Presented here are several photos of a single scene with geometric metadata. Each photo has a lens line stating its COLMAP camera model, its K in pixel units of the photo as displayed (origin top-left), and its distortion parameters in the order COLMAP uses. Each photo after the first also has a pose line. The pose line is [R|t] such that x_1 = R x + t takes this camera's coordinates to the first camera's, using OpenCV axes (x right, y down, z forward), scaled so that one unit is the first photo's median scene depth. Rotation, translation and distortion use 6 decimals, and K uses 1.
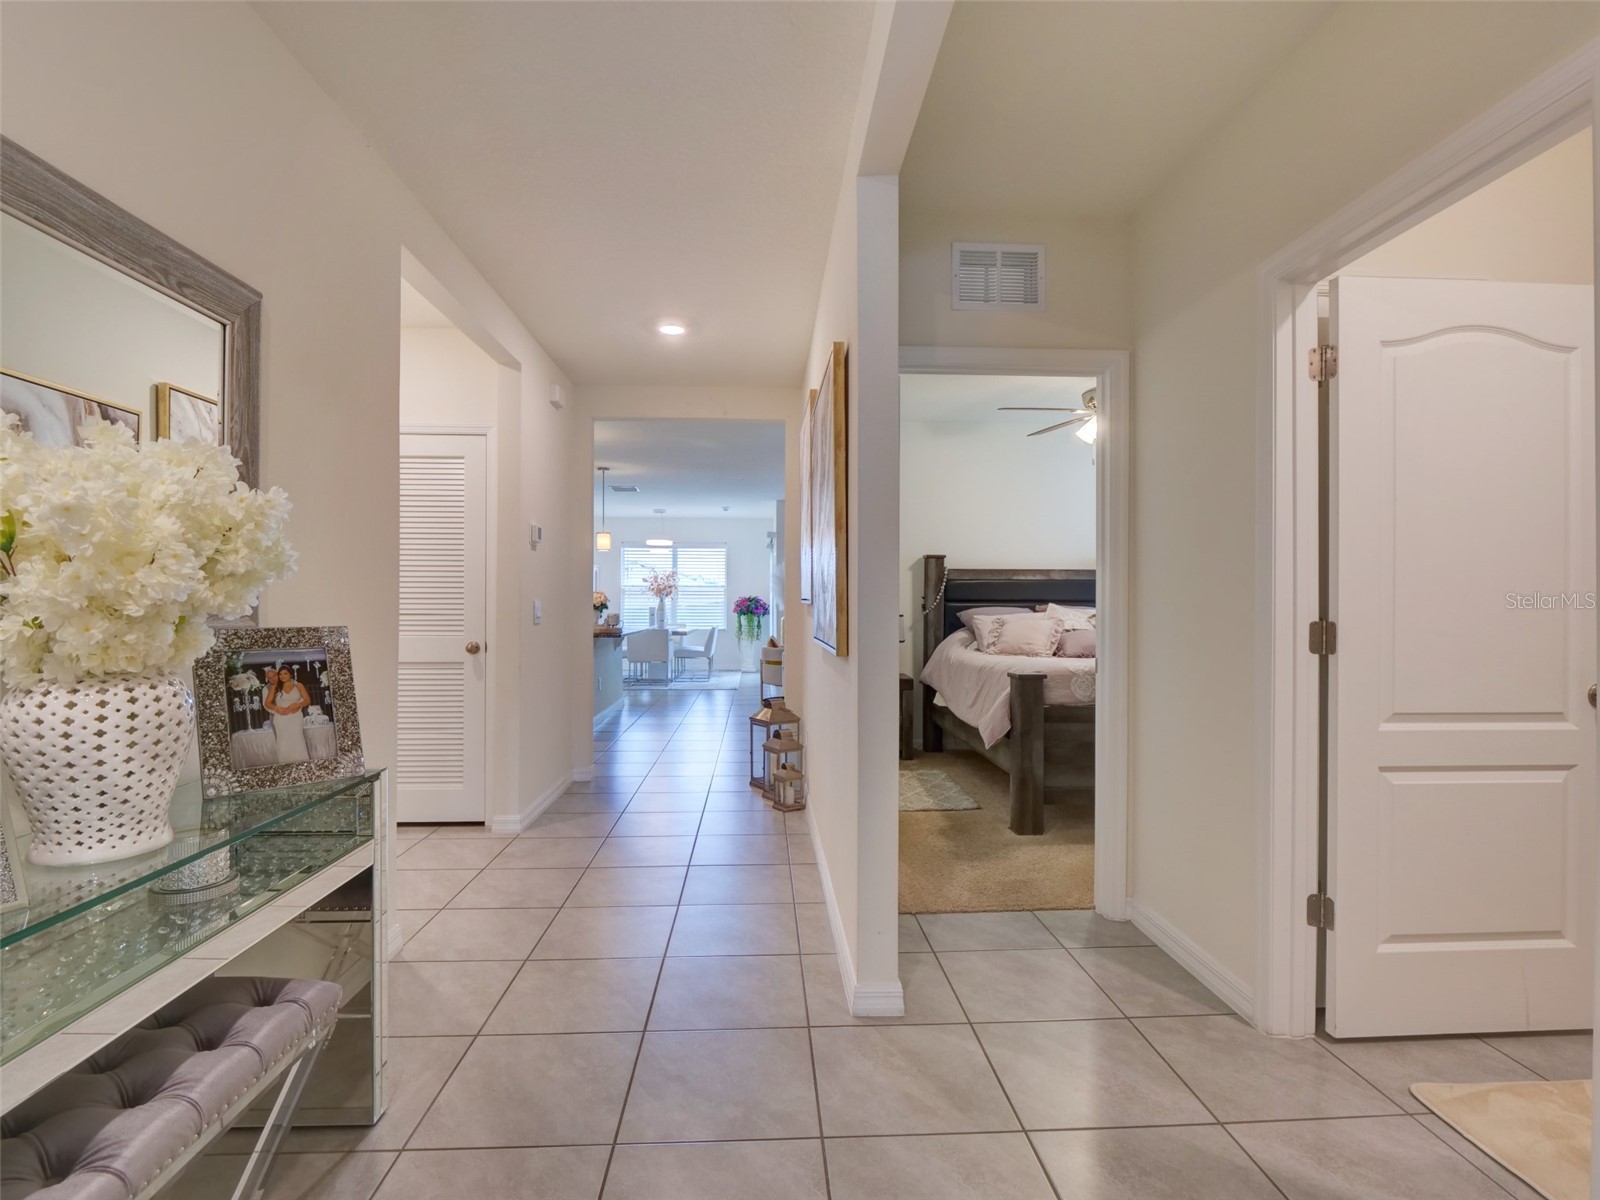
lens RADIAL K [[781.5, 0, 796.7], [0, 781.5, 599.7], [0, 0, 1]] dist [-0.014109, 0.000503]
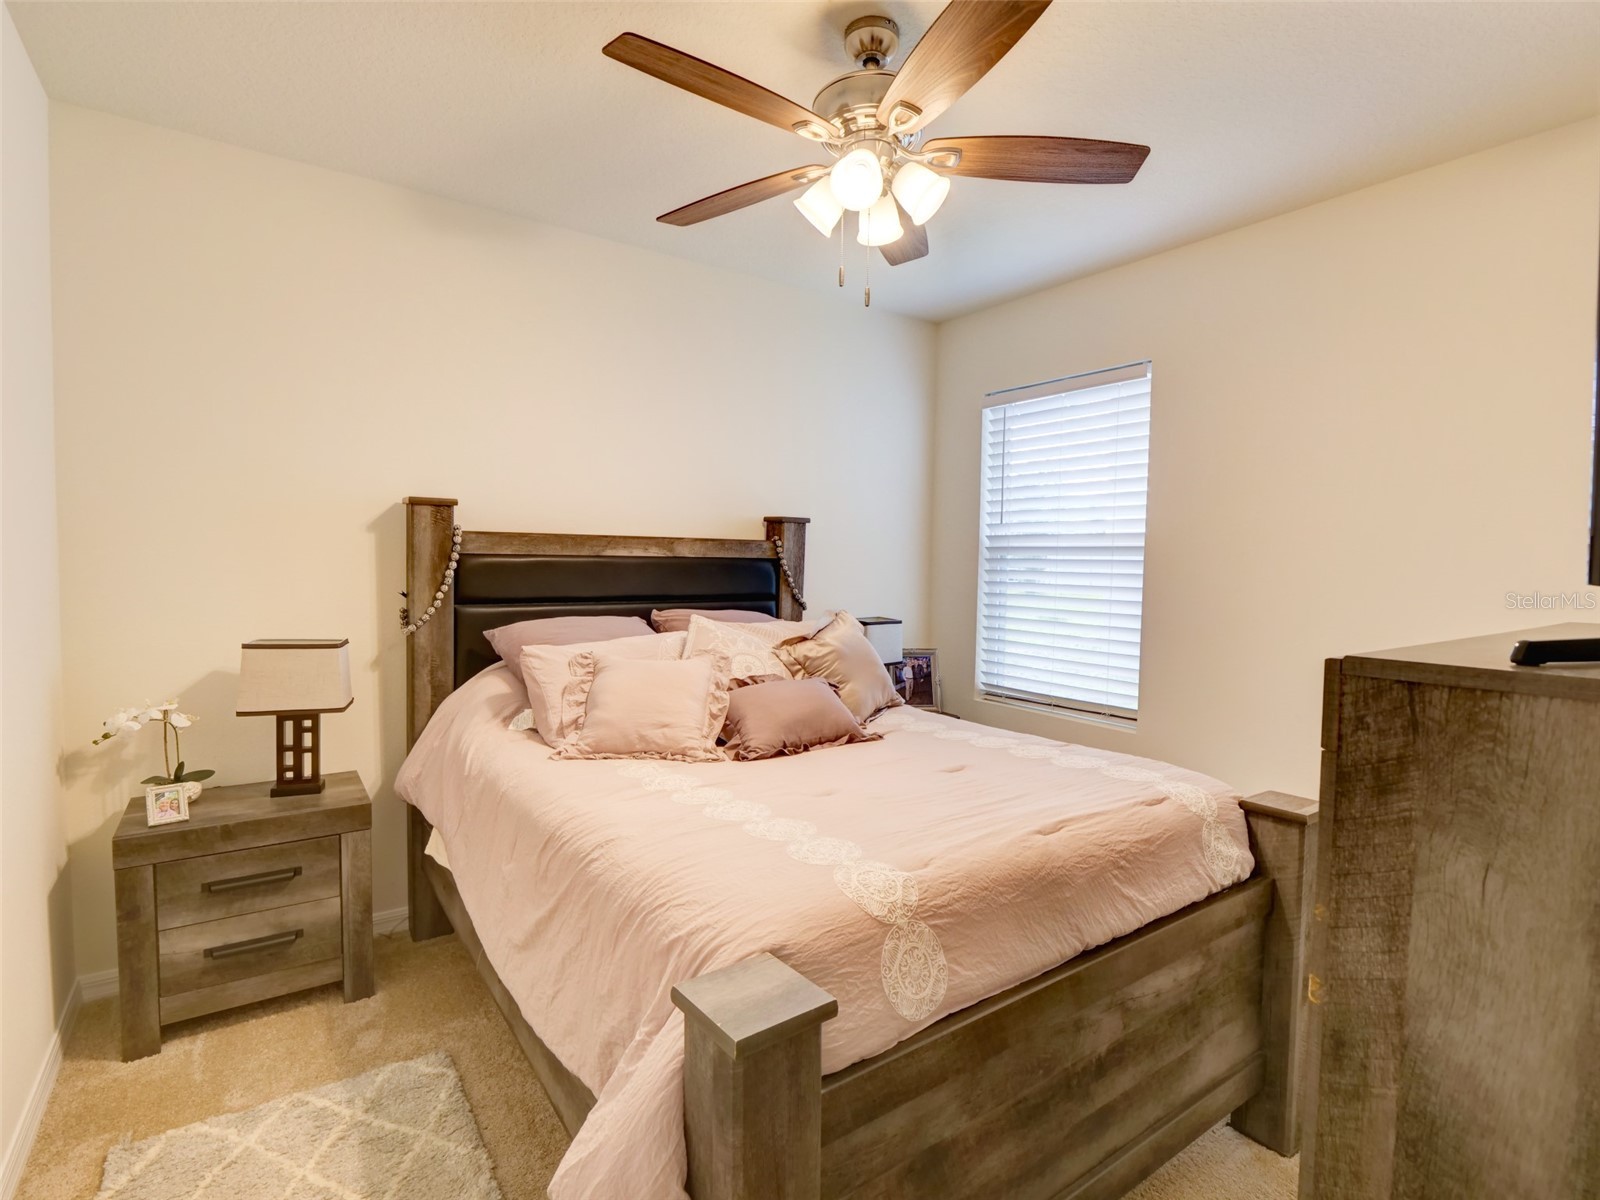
lens RADIAL K [[781.5, 0, 793.6], [0, 781.5, 596.1], [0, 0, 1]] dist [-0.014109, 0.000503]
pose [[0.847095, -0.014400, 0.531246, 0.122996], [-0.016002, 0.998488, 0.052581, -0.030061], [-0.531200, -0.053042, 0.845584, 0.550957]]
